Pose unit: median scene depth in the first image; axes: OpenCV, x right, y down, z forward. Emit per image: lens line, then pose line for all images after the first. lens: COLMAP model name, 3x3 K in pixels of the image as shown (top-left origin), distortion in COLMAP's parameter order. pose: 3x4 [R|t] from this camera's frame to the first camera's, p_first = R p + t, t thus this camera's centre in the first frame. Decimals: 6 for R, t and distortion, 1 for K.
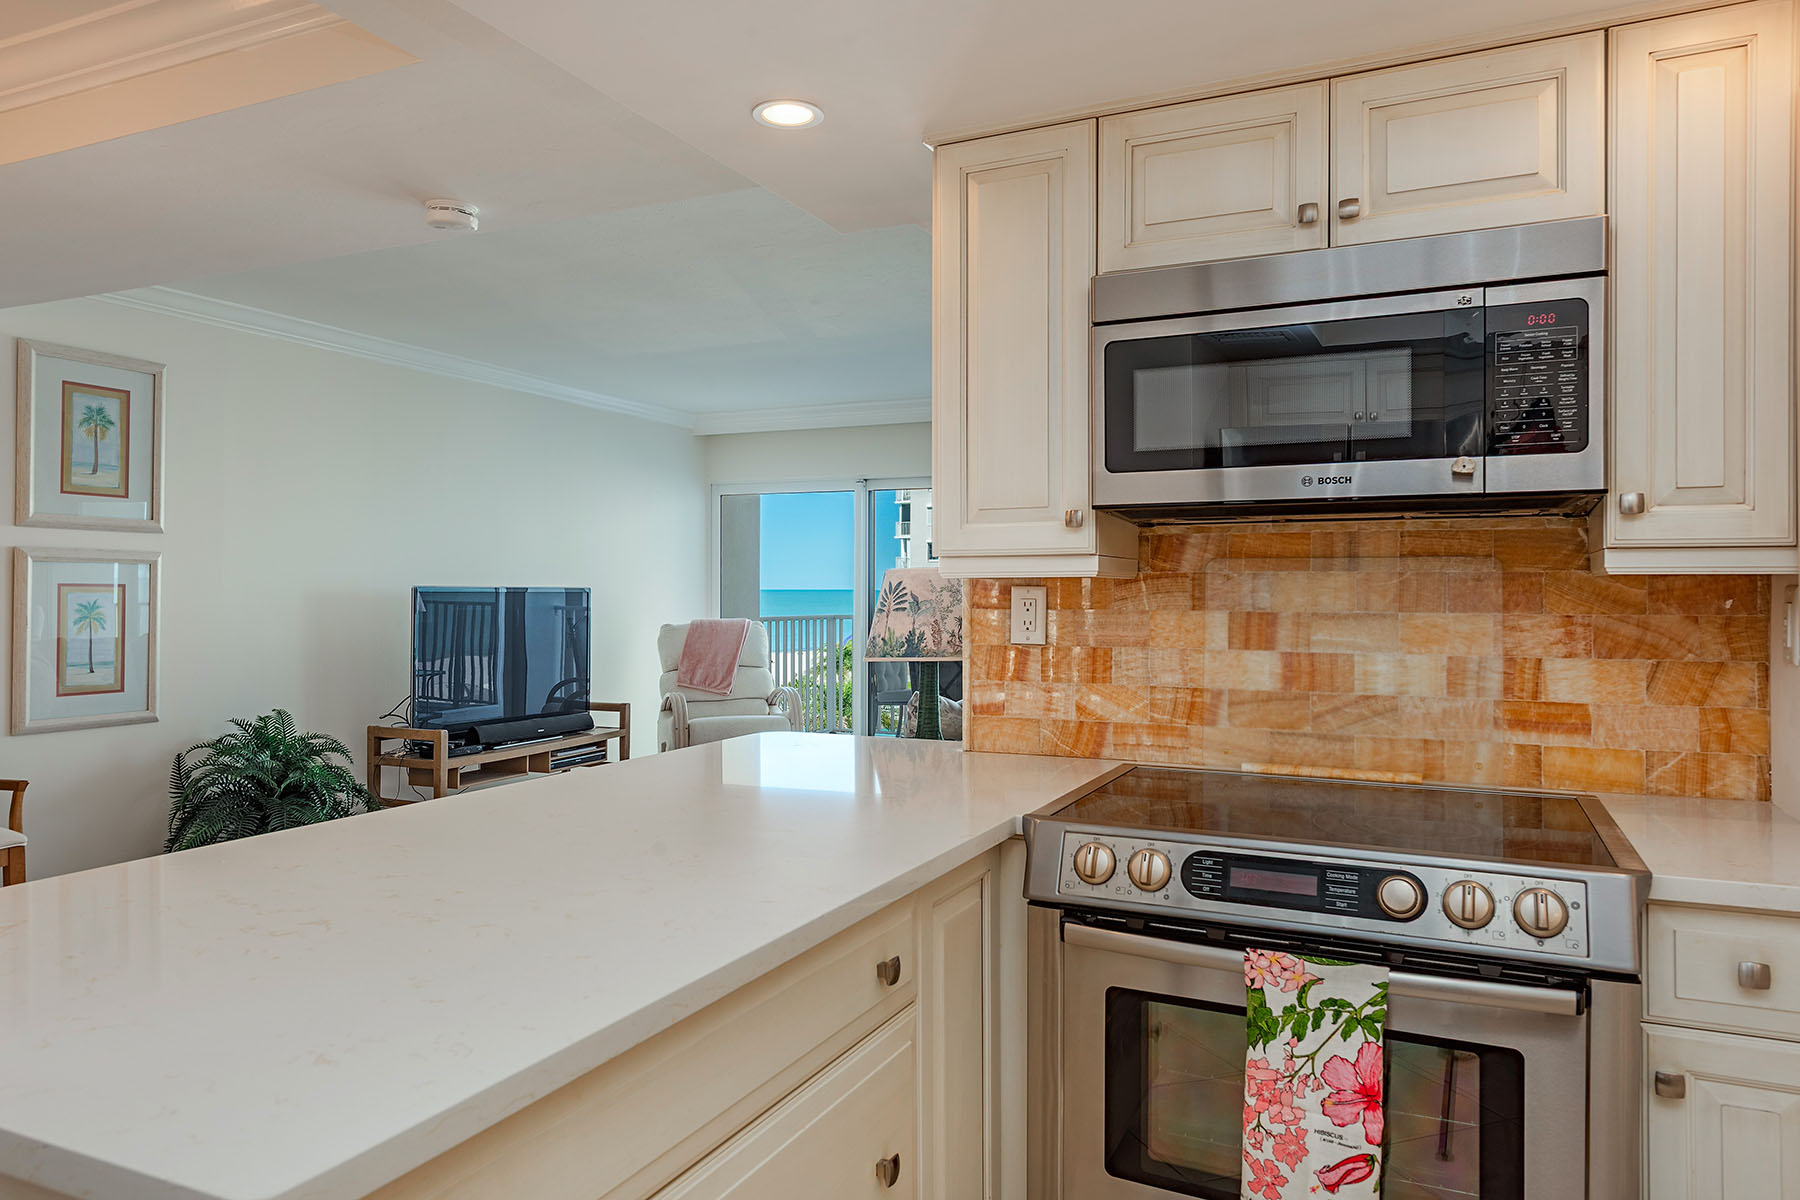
lens RADIAL K [[1172.4, 0, 899.3], [0, 1172.4, 592.3], [0, 0, 1]] dist [-0.005546, -0.005827]
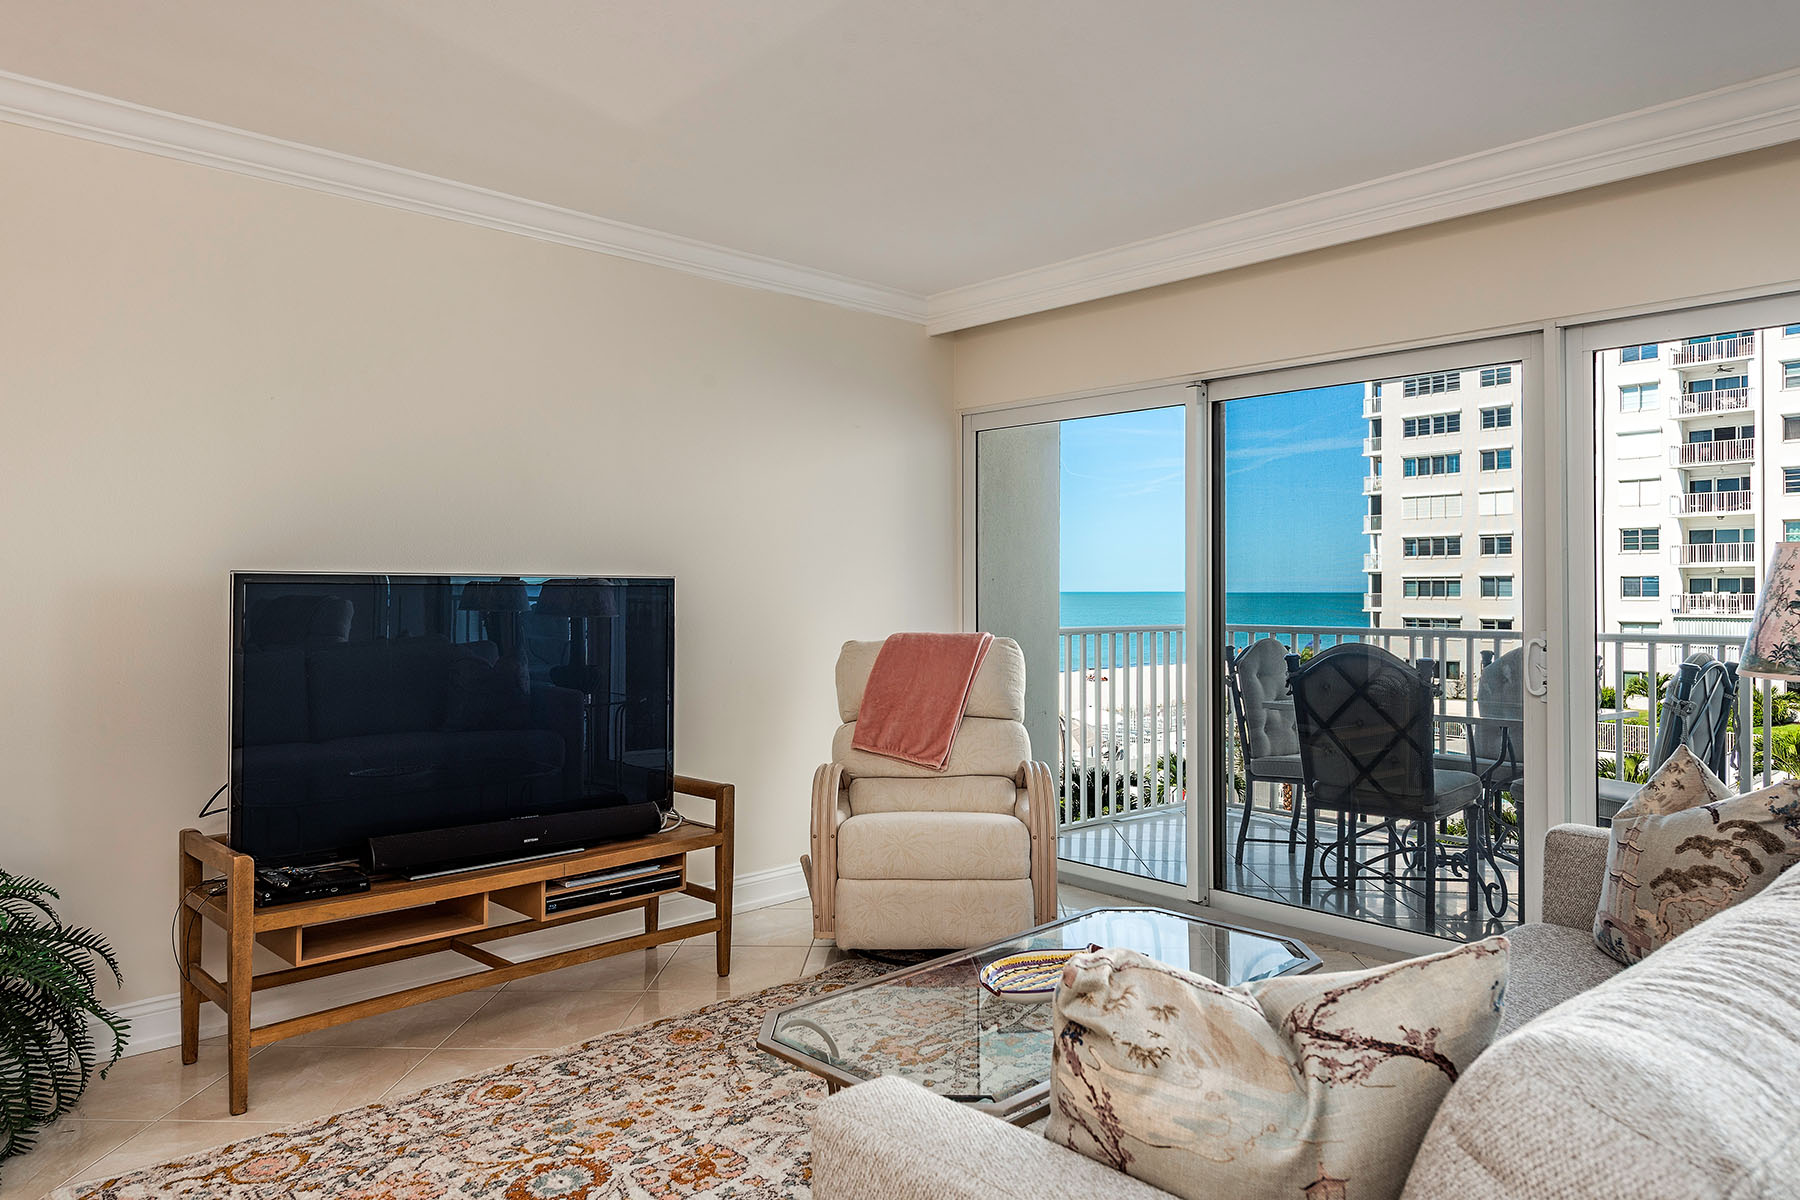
lens RADIAL K [[1172.4, 0, 900.3], [0, 1172.4, 591.4], [0, 0, 1]] dist [-0.005546, -0.005827]
pose [[0.927463, -0.001716, -0.373912, 0.054147], [0.000912, 0.999997, -0.002327, 0.004720], [0.373915, 0.001817, 0.927461, 0.550785]]
